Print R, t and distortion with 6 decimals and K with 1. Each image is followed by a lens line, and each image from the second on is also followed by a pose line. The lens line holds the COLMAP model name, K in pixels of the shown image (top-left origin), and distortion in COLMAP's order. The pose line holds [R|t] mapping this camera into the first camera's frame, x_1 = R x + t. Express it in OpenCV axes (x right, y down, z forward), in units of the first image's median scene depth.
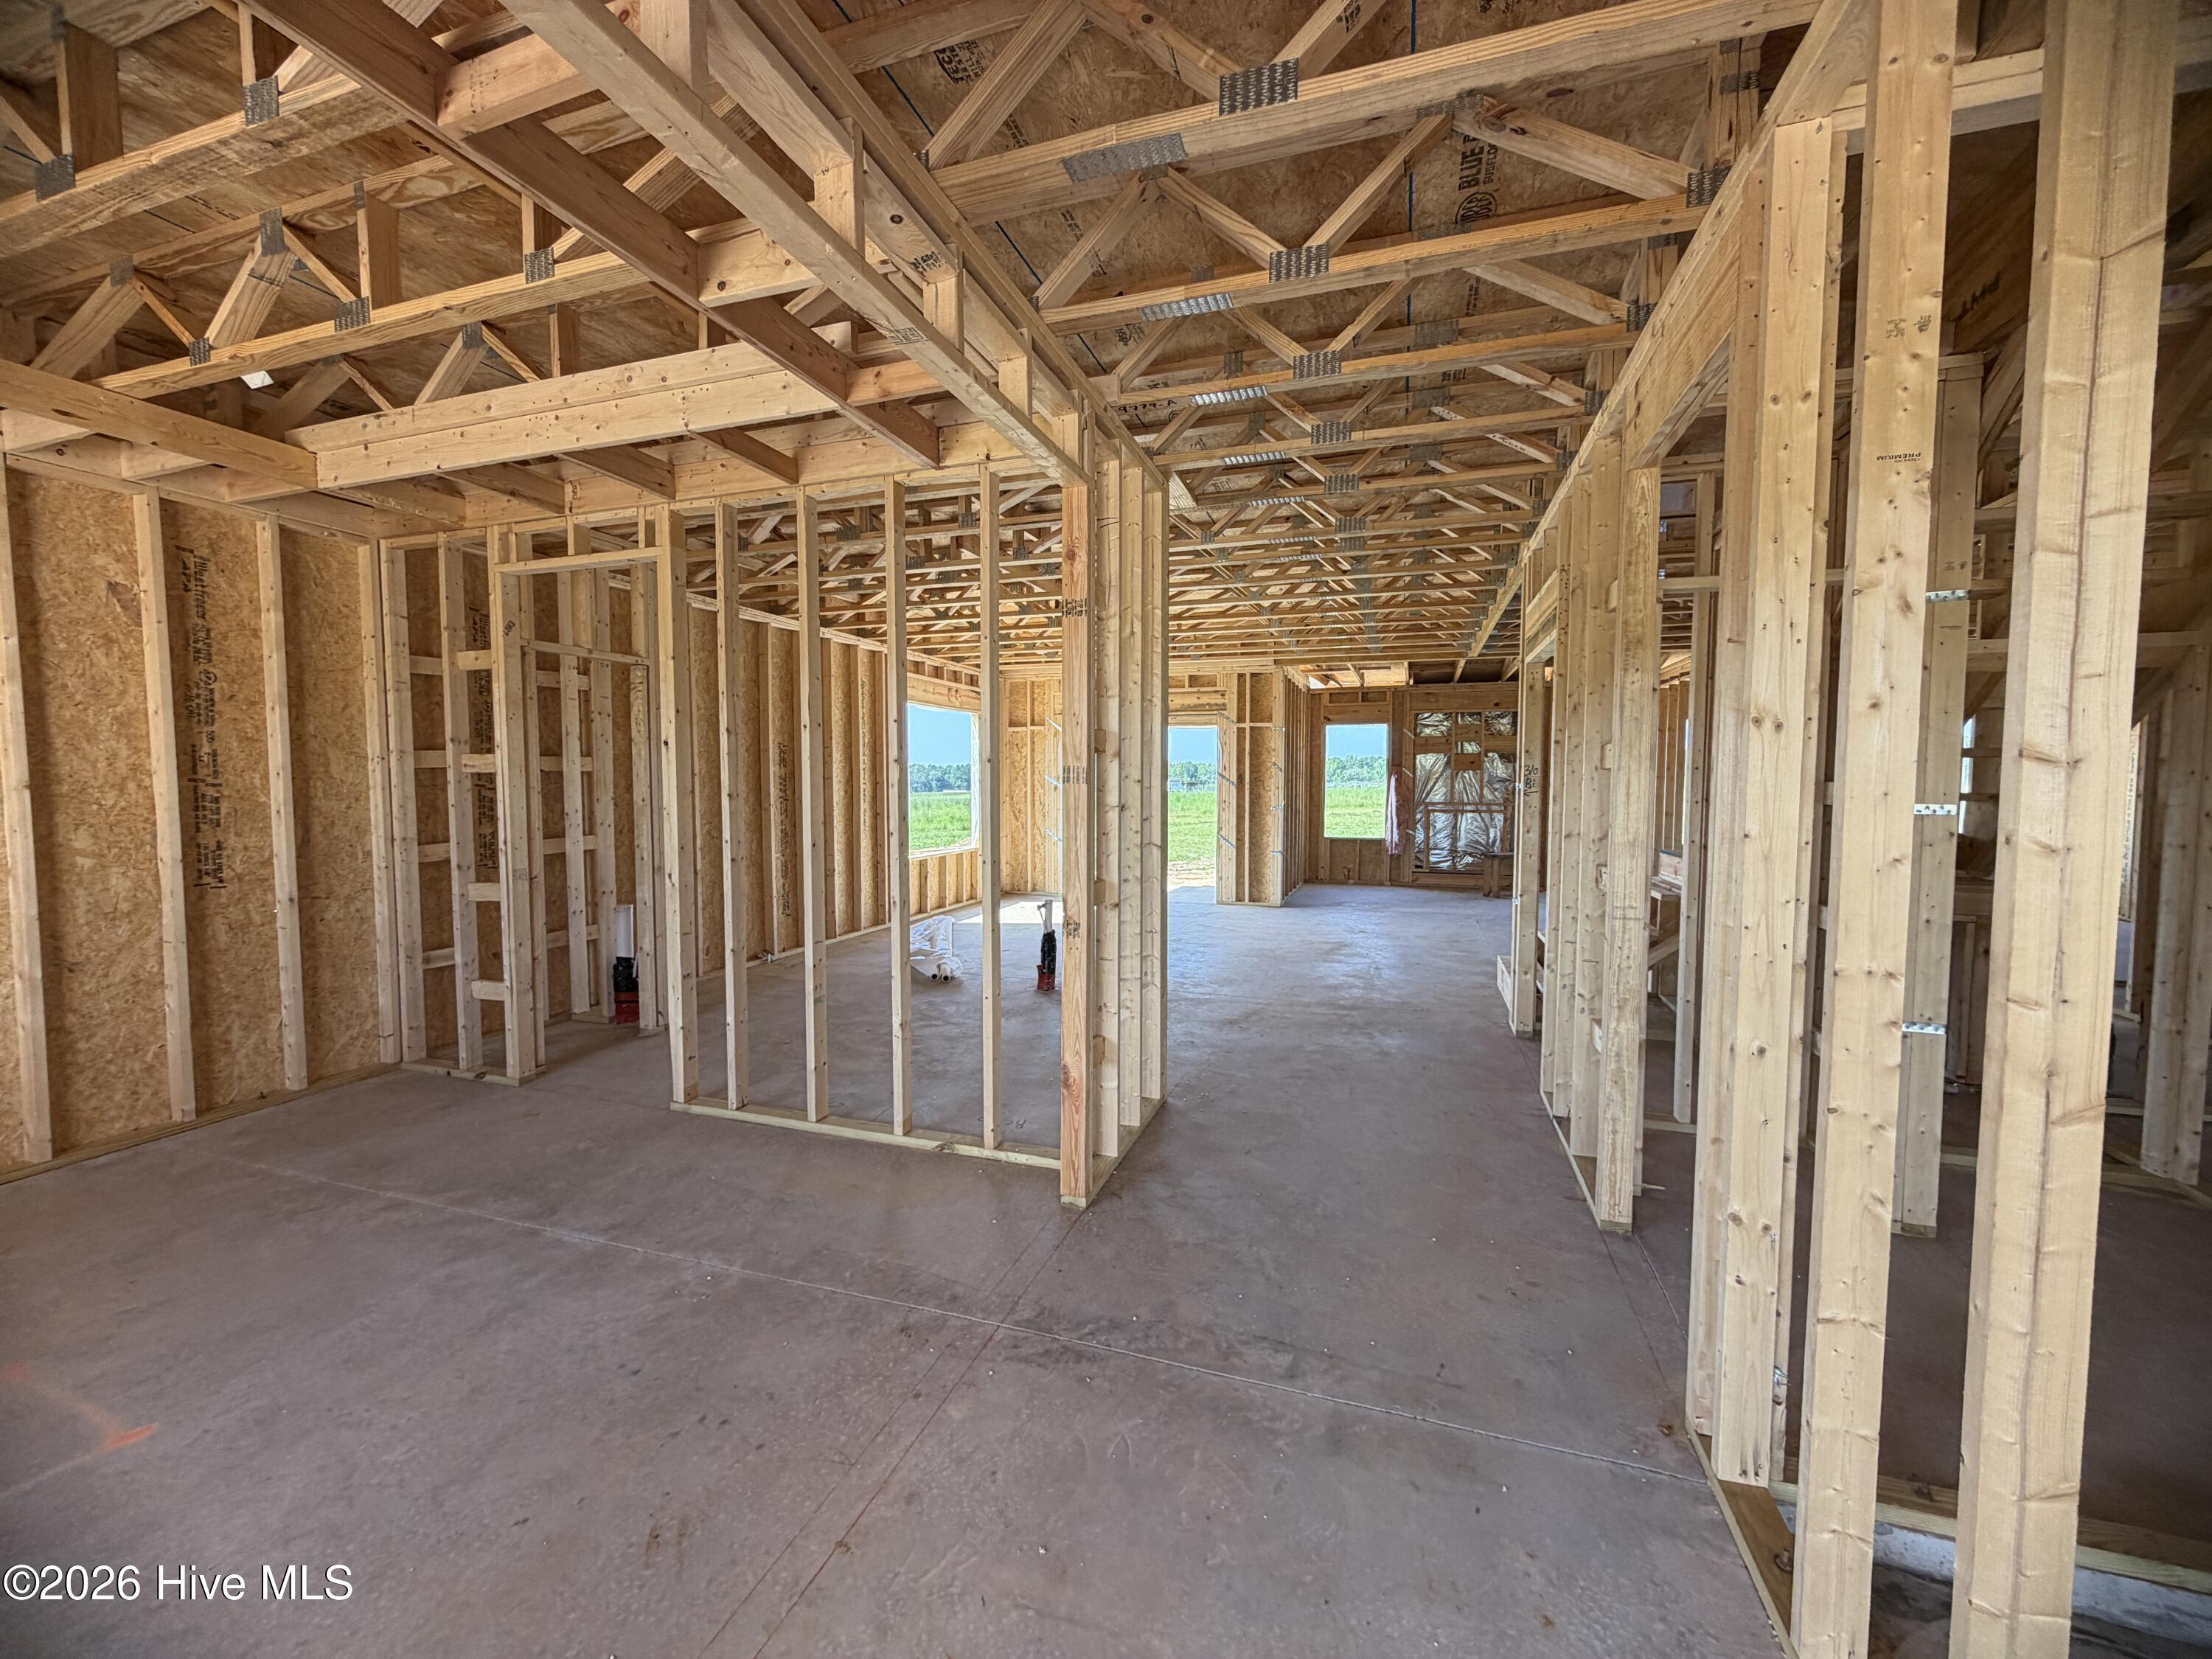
lens RADIAL K [[884.1, 0, 1102.8], [0, 884.1, 827.5], [0, 0, 1]] dist [0.000434, 0.000155]
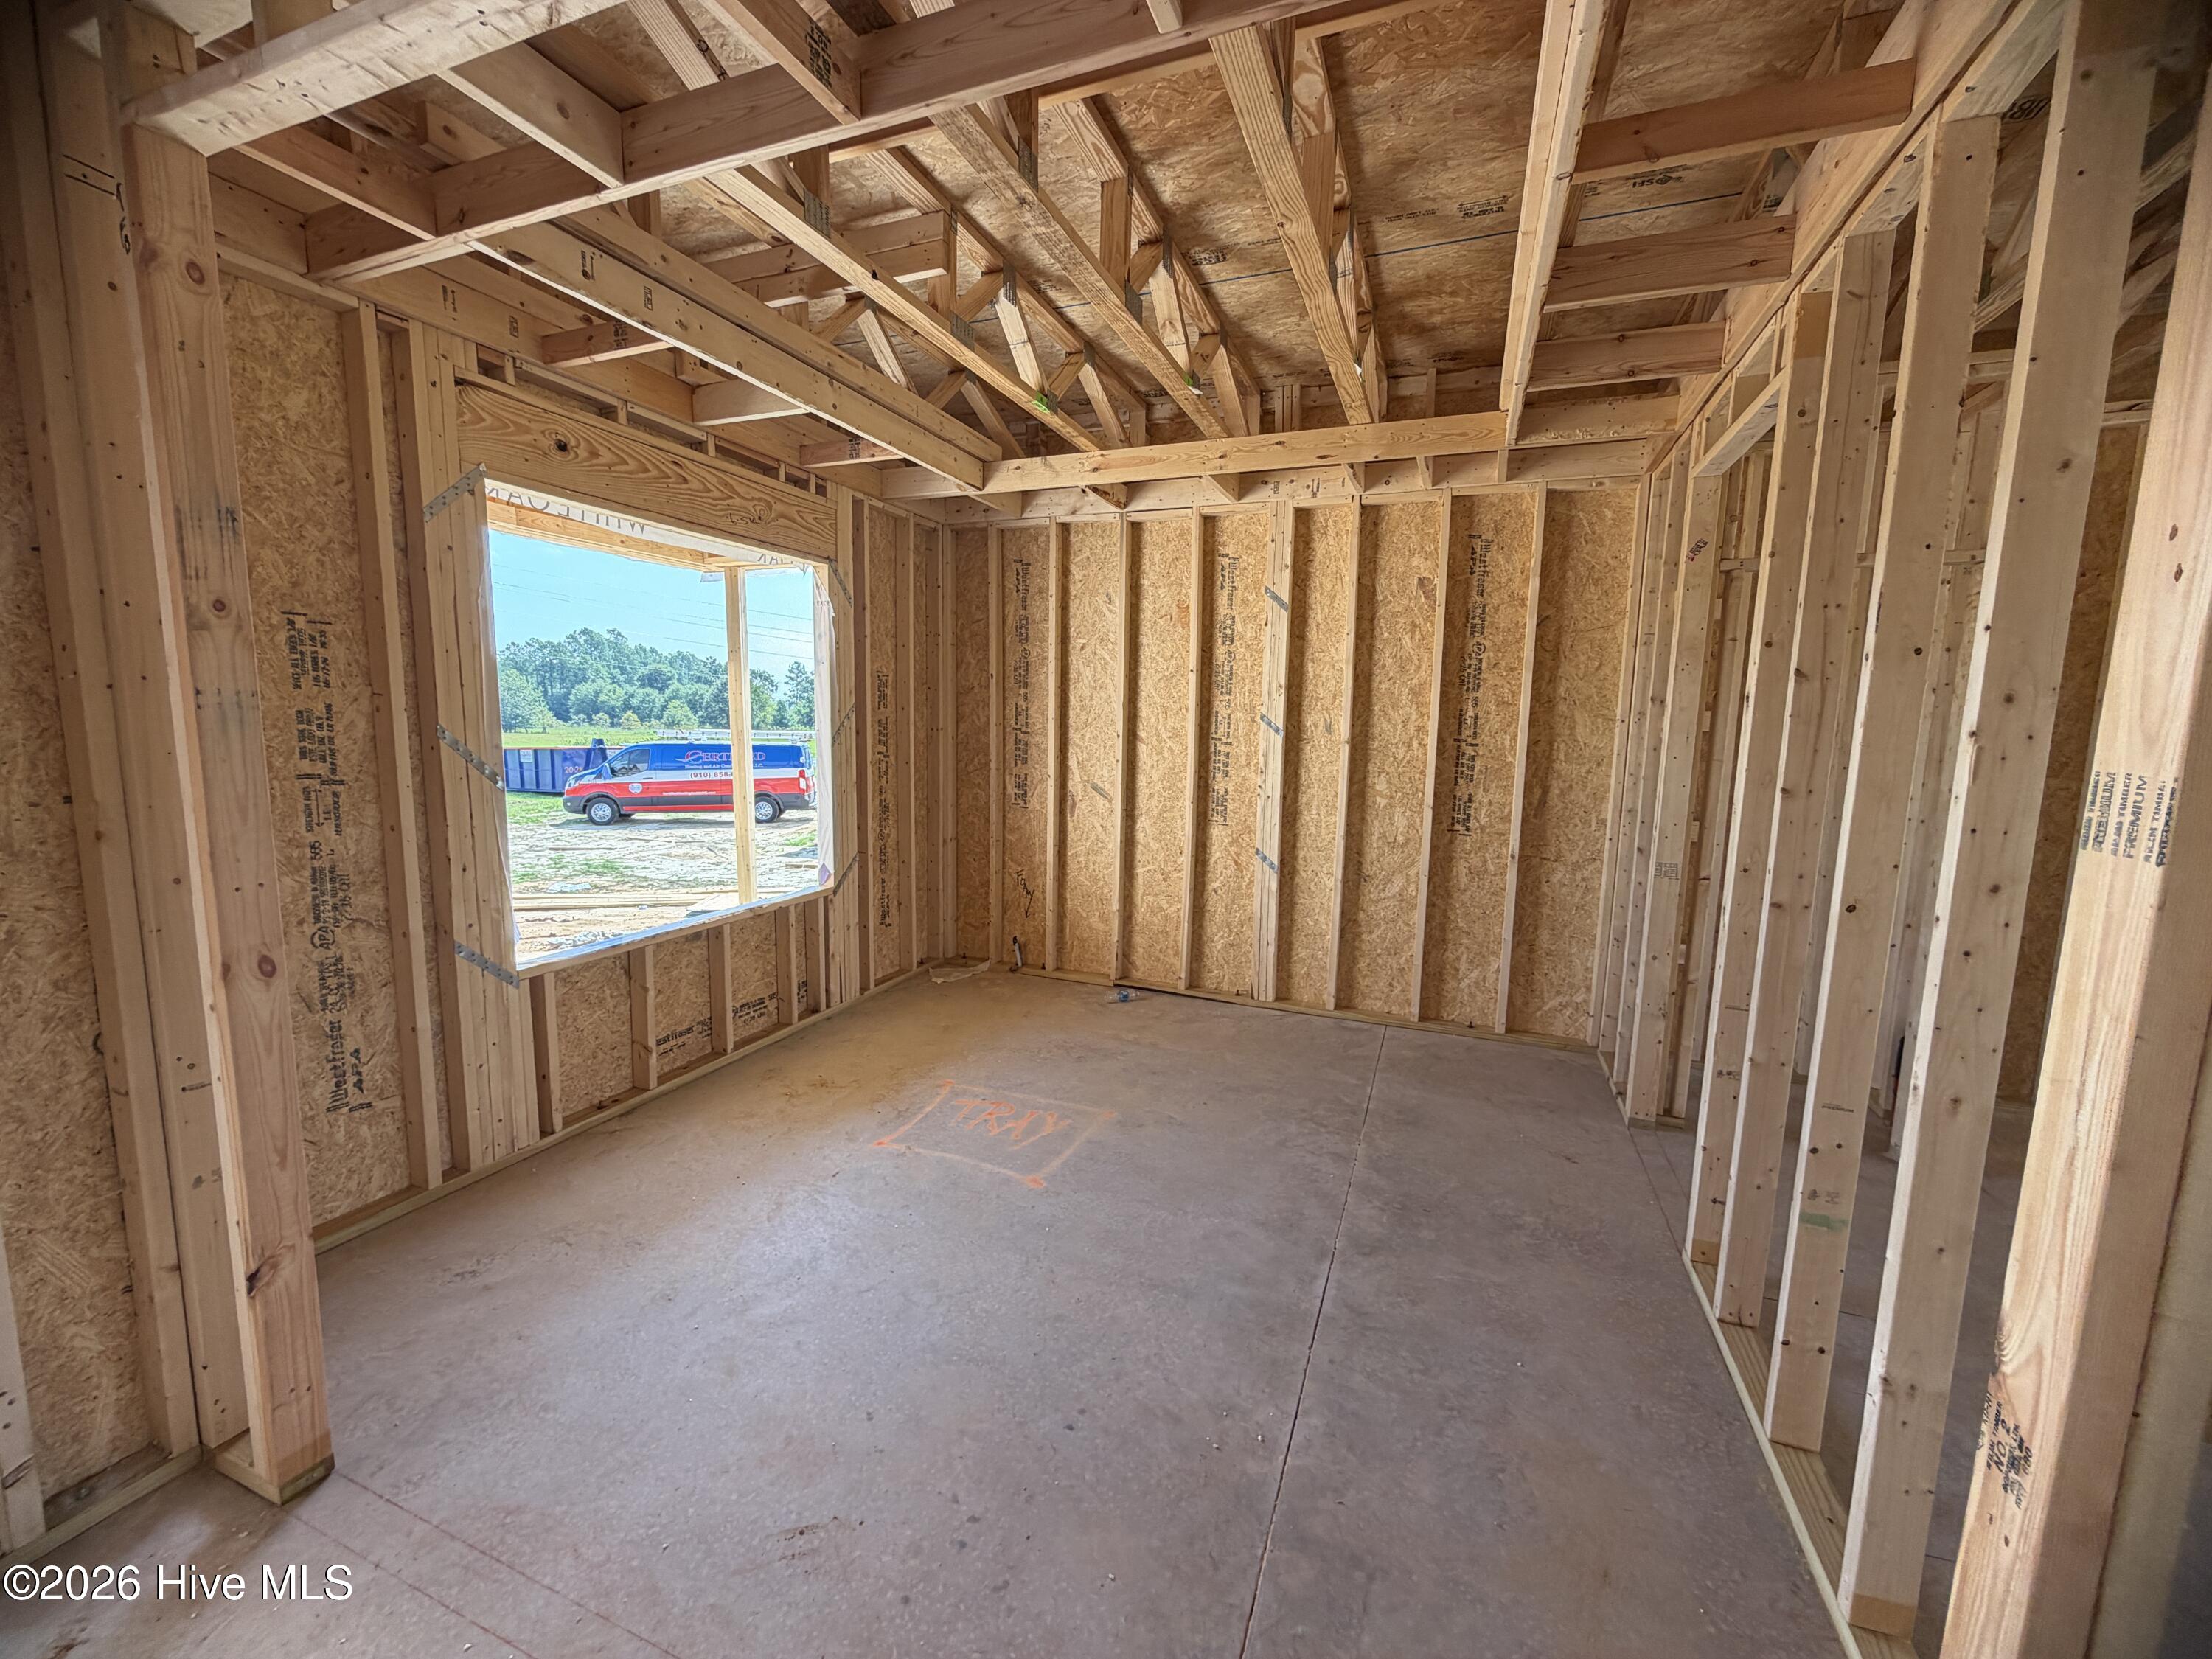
lens RADIAL K [[884.1, 0, 1097.3], [0, 884.1, 826.8], [0, 0, 1]] dist [0.000434, 0.000155]
pose [[-0.056444, 0.121055, -0.991040, 0.058261], [-0.073180, 0.989451, 0.125029, -0.018990], [0.995720, 0.079582, -0.046990, 0.219477]]
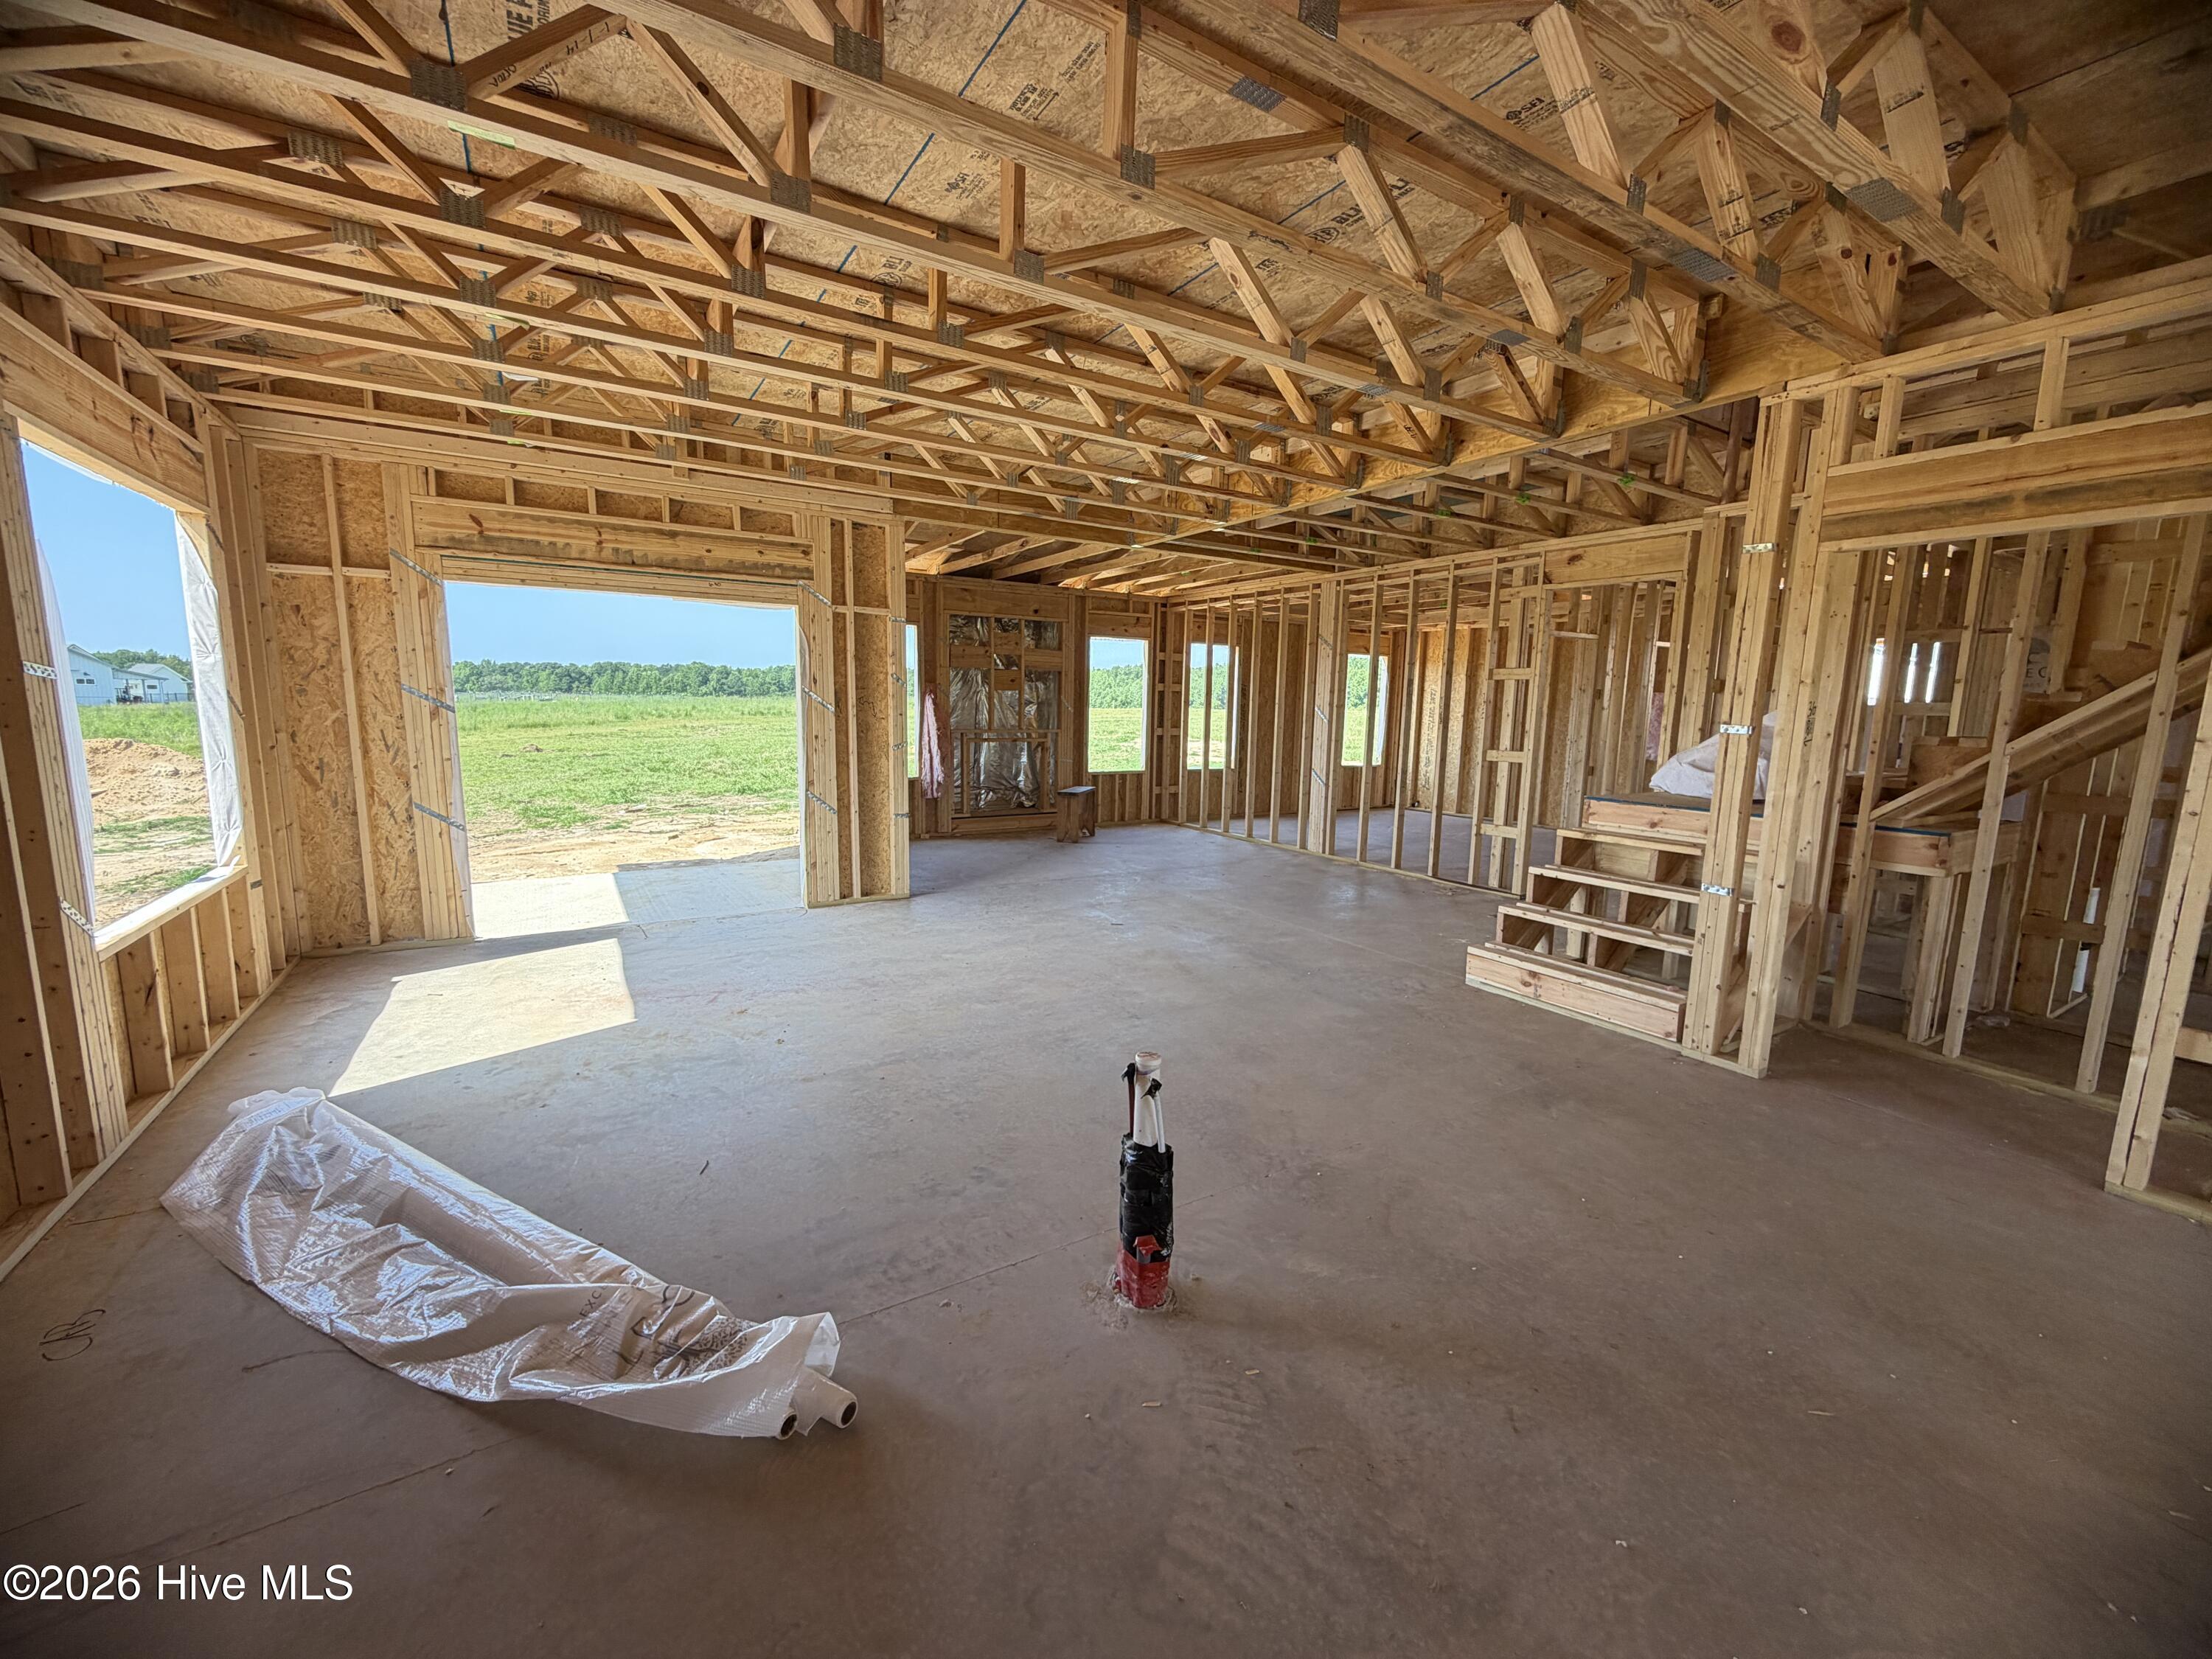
lens RADIAL K [[884.1, 0, 1099.3], [0, 884.1, 831.9], [0, 0, 1]] dist [0.000434, 0.000155]
pose [[0.638579, -0.102734, 0.762668, -0.203222], [0.023986, 0.993225, 0.113708, -0.029591], [-0.769182, -0.054318, 0.636717, 0.476126]]
